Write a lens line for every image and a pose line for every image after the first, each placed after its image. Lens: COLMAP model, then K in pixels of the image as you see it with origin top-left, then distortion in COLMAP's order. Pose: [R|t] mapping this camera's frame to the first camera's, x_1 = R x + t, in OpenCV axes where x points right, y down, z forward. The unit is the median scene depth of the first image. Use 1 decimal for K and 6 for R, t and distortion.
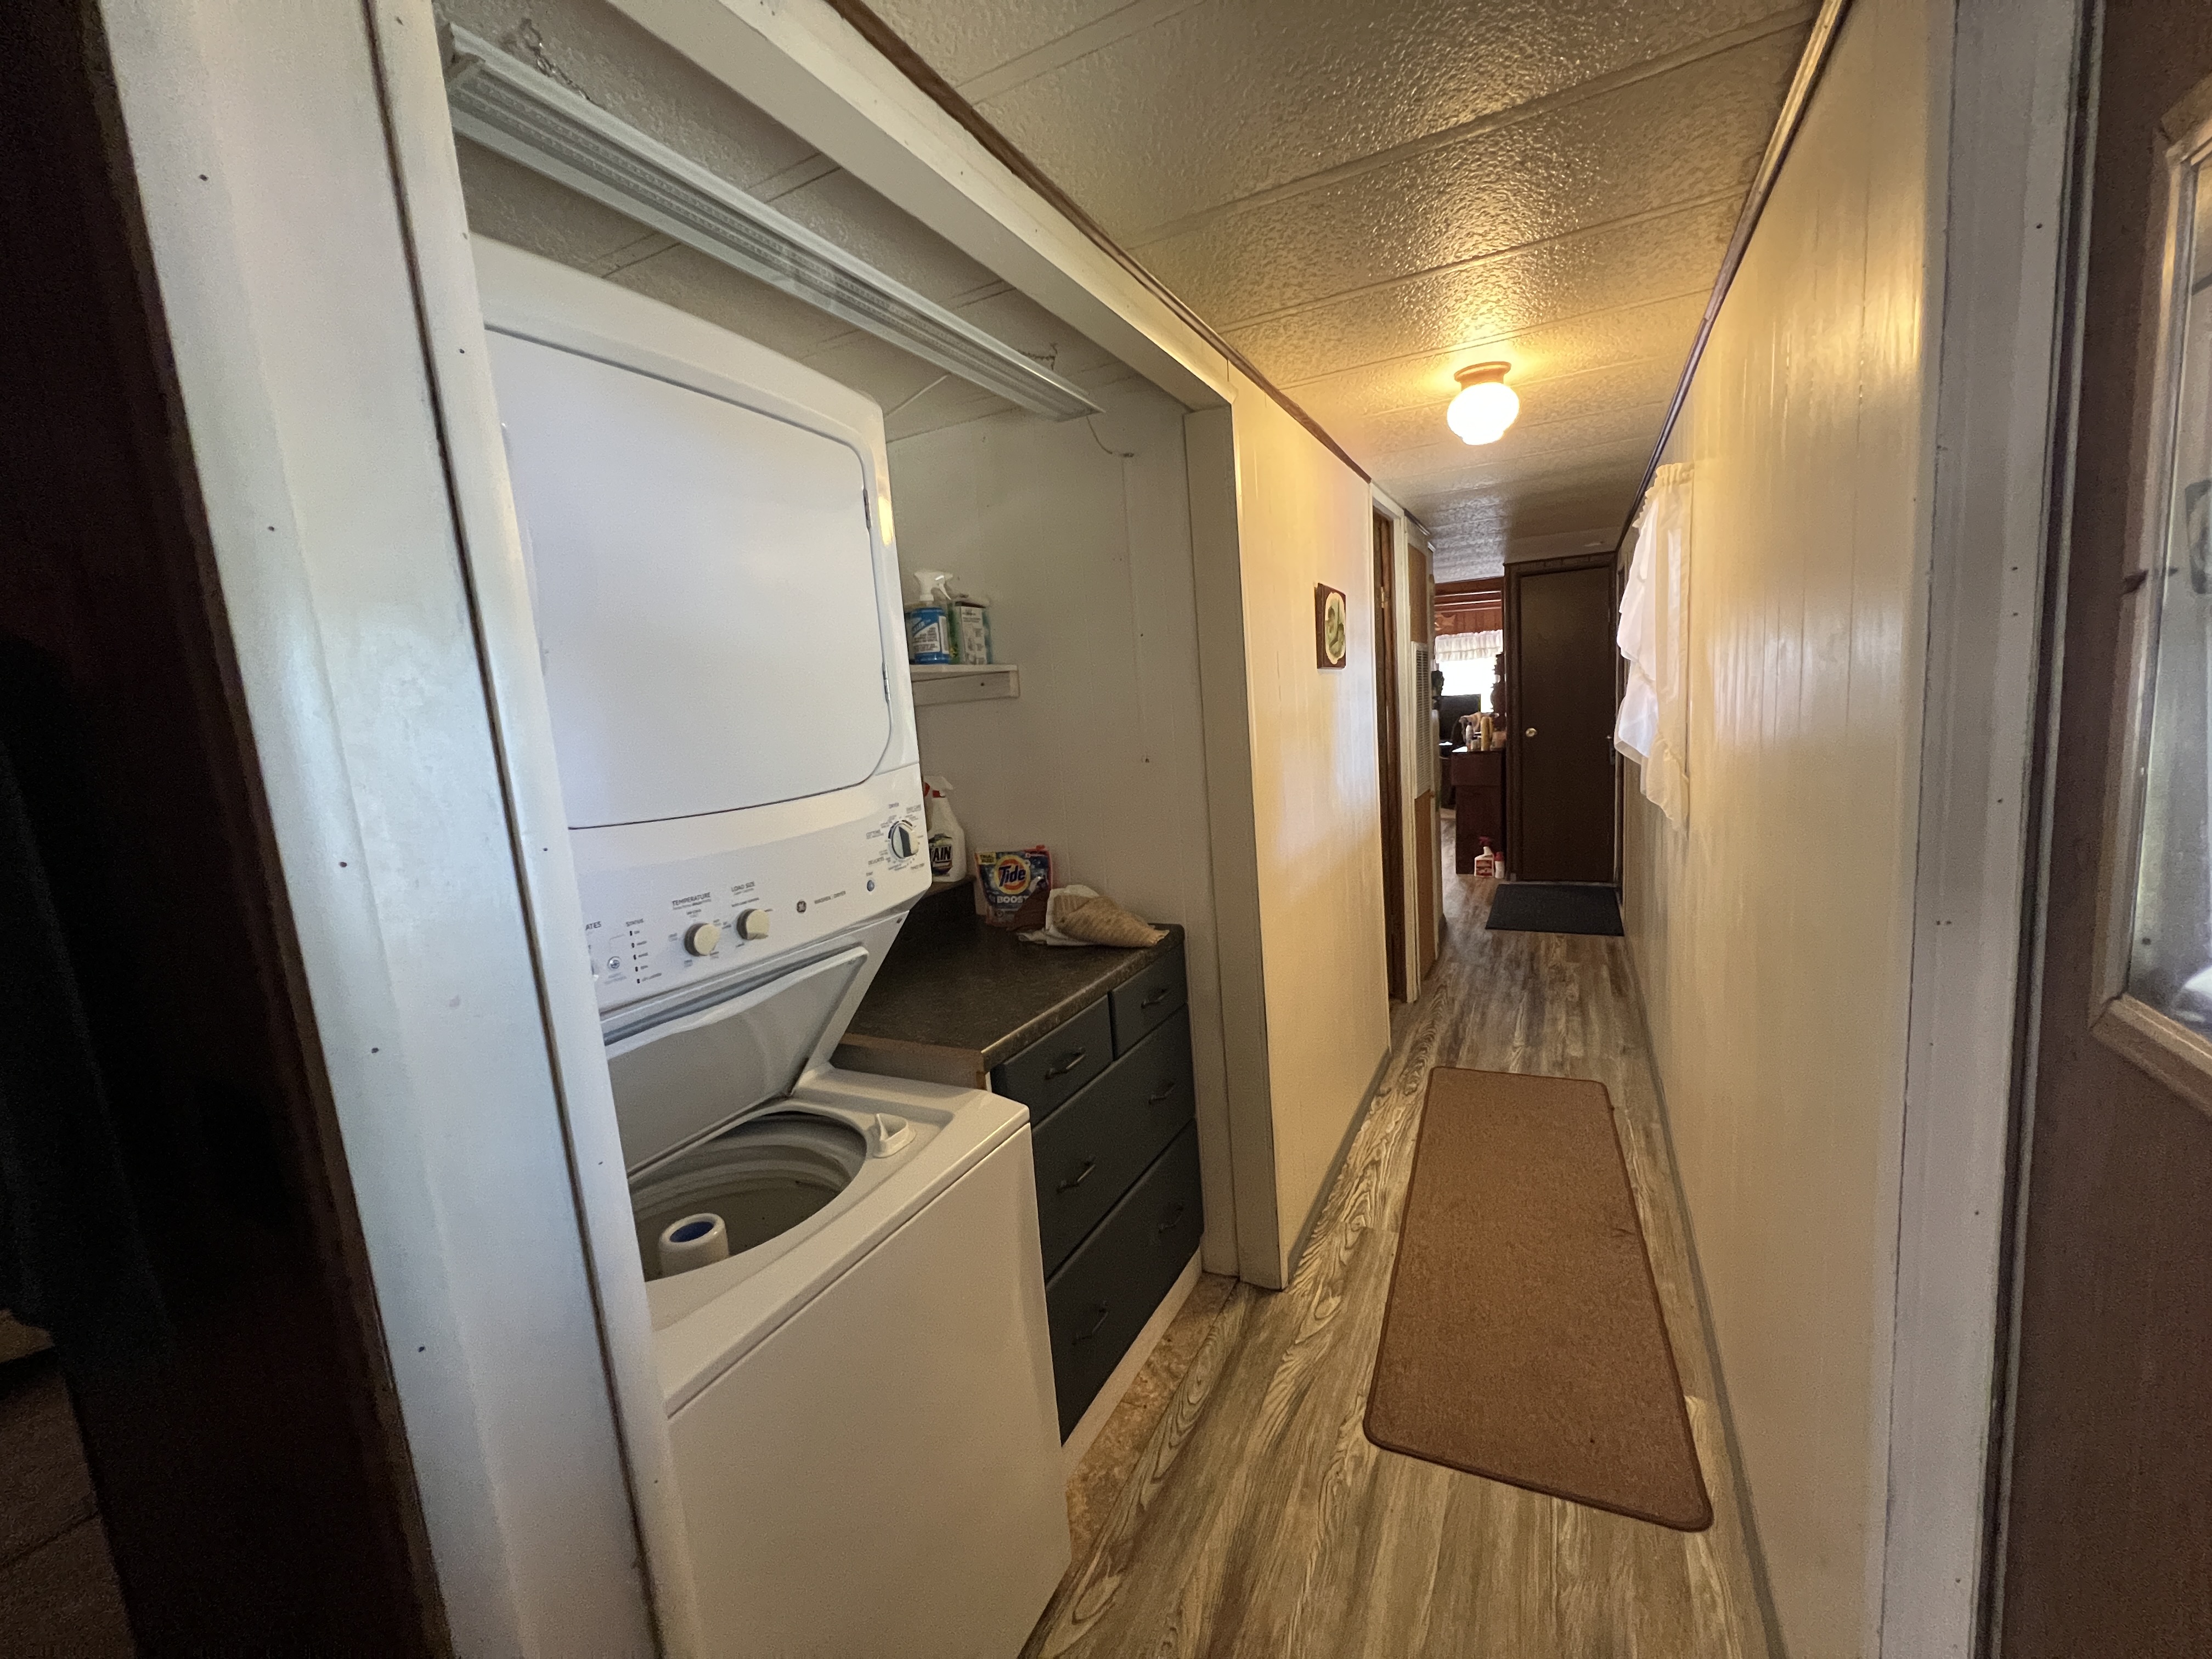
lens RADIAL K [[892.5, 0, 1099.1], [0, 892.5, 825.9], [0, 0, 1]] dist [-0.002884, 0.001039]
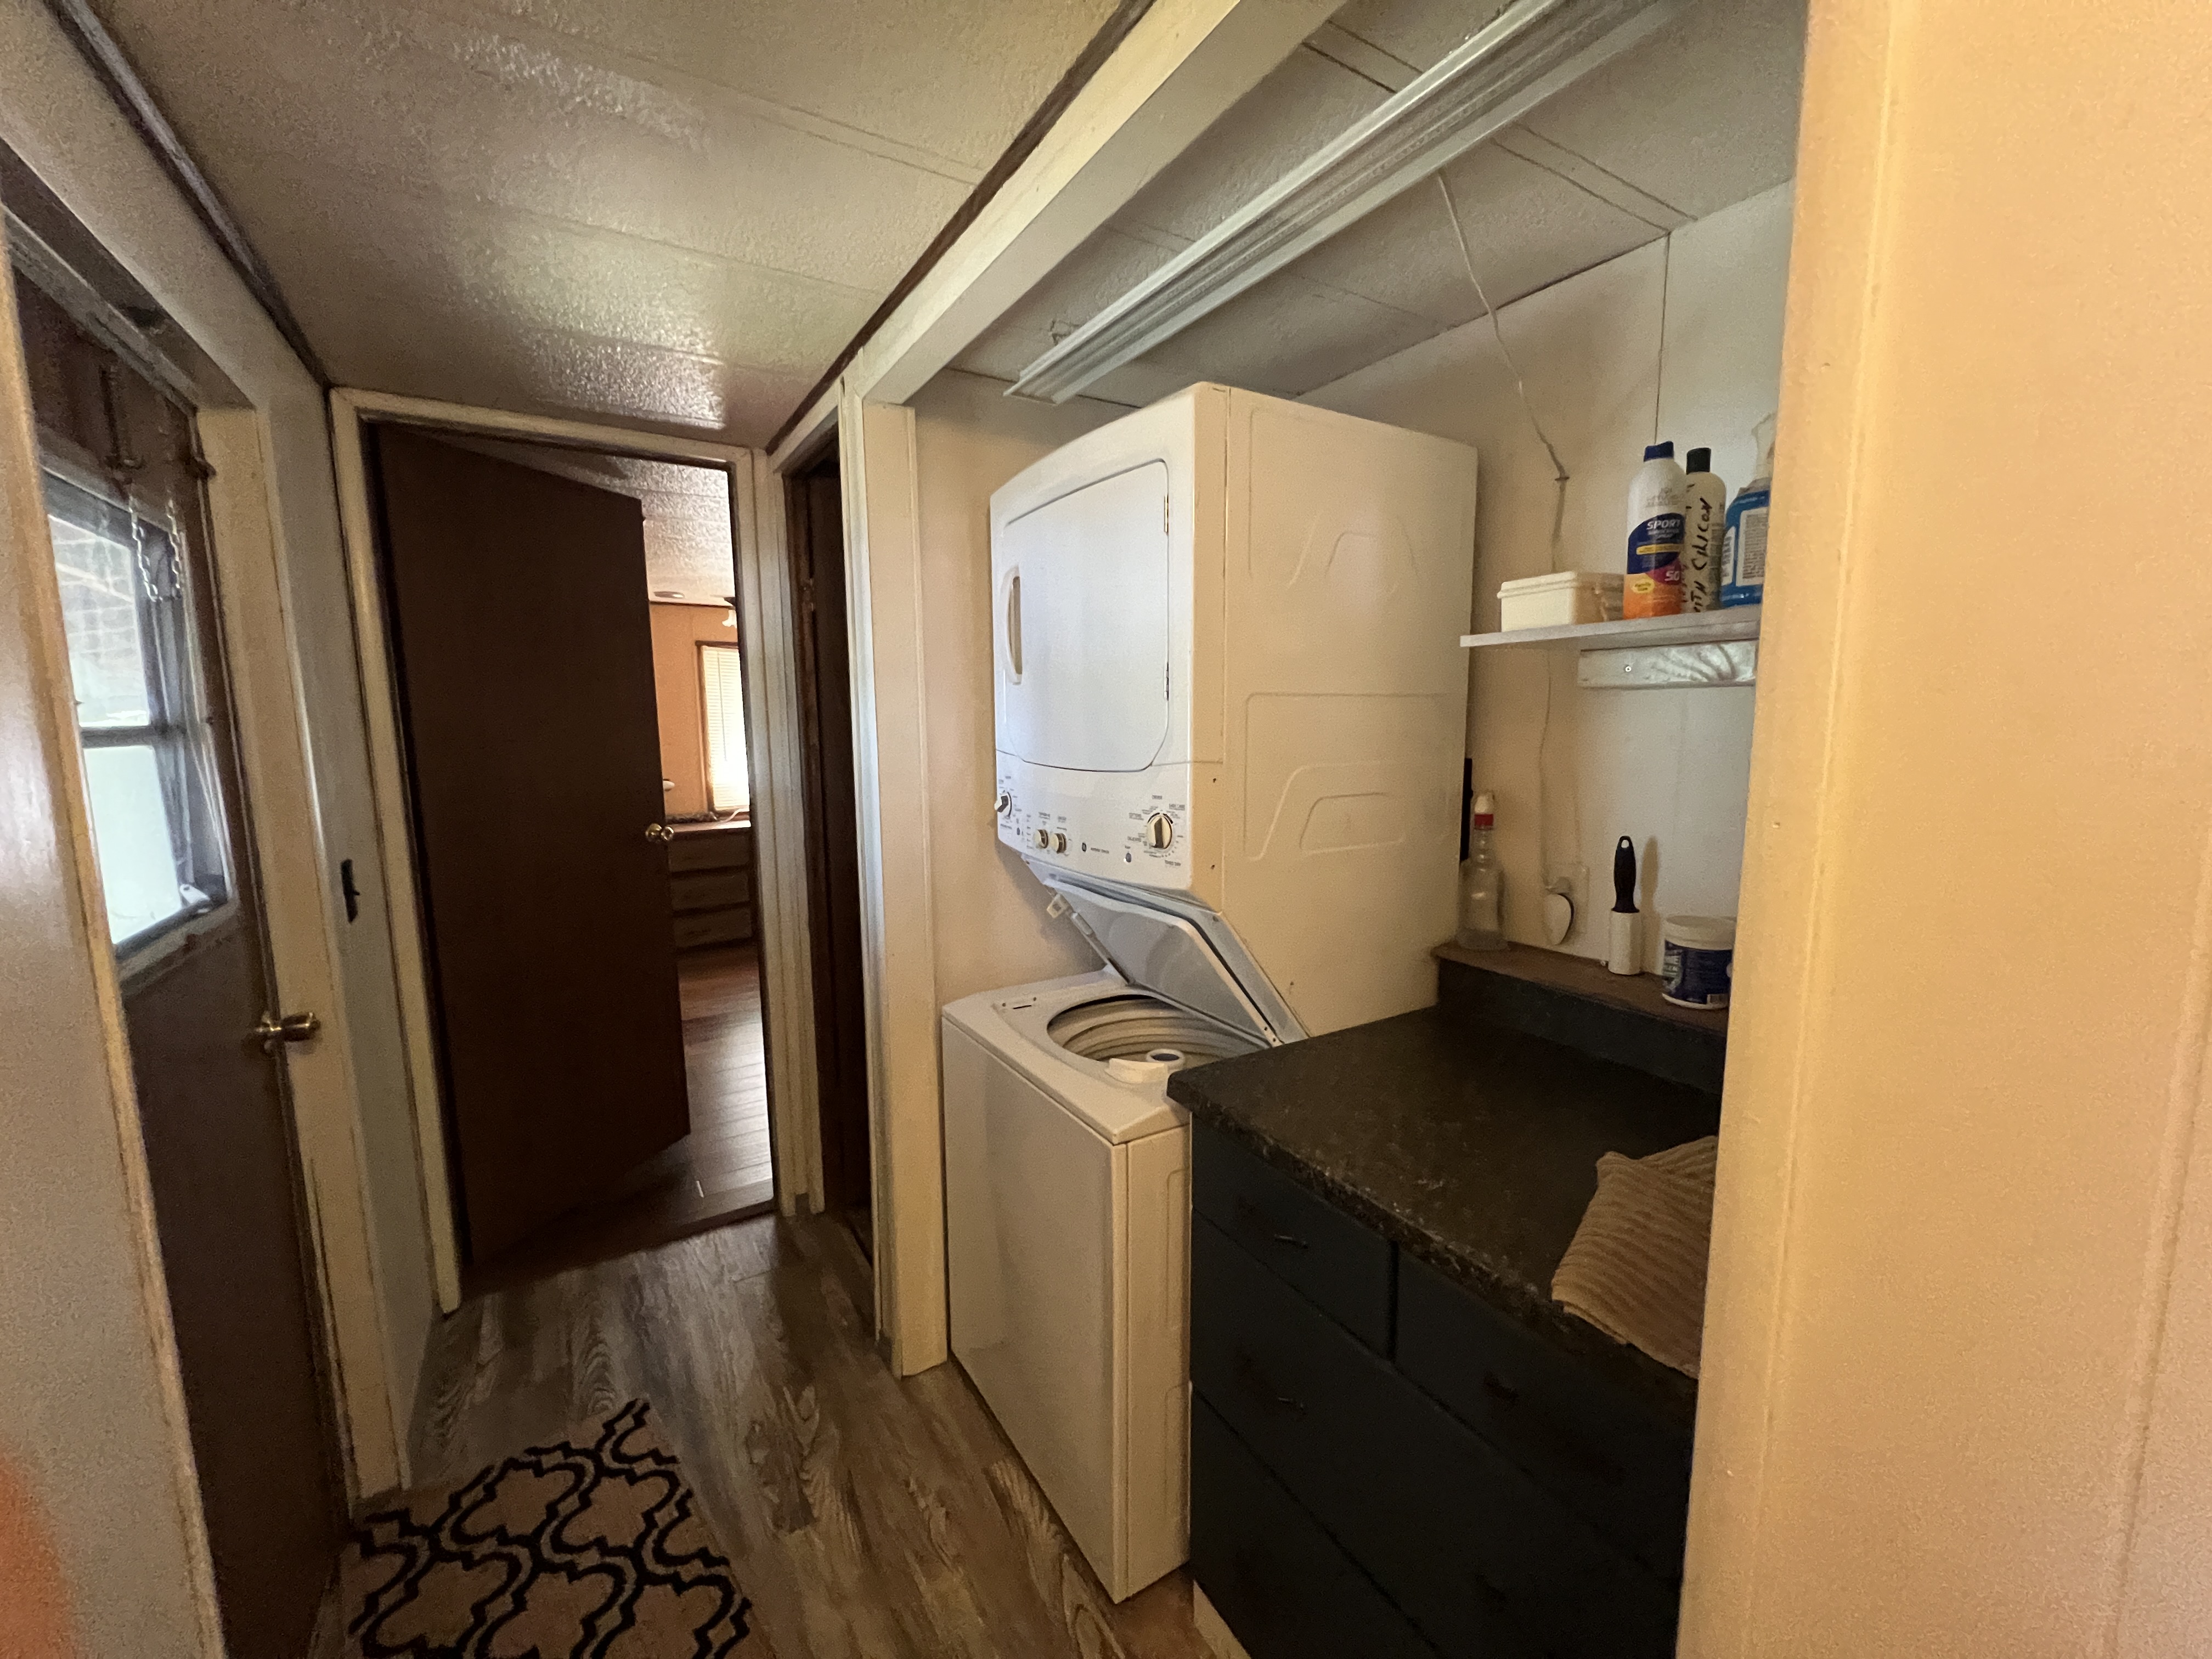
lens RADIAL K [[892.5, 0, 1100.3], [0, 892.5, 832.6], [0, 0, 1]] dist [-0.002884, 0.001039]
pose [[-0.509935, 0.191785, -0.838561, 0.726545], [-0.063948, 0.963681, 0.259288, -0.261810], [0.857833, 0.185844, -0.479150, 1.504254]]
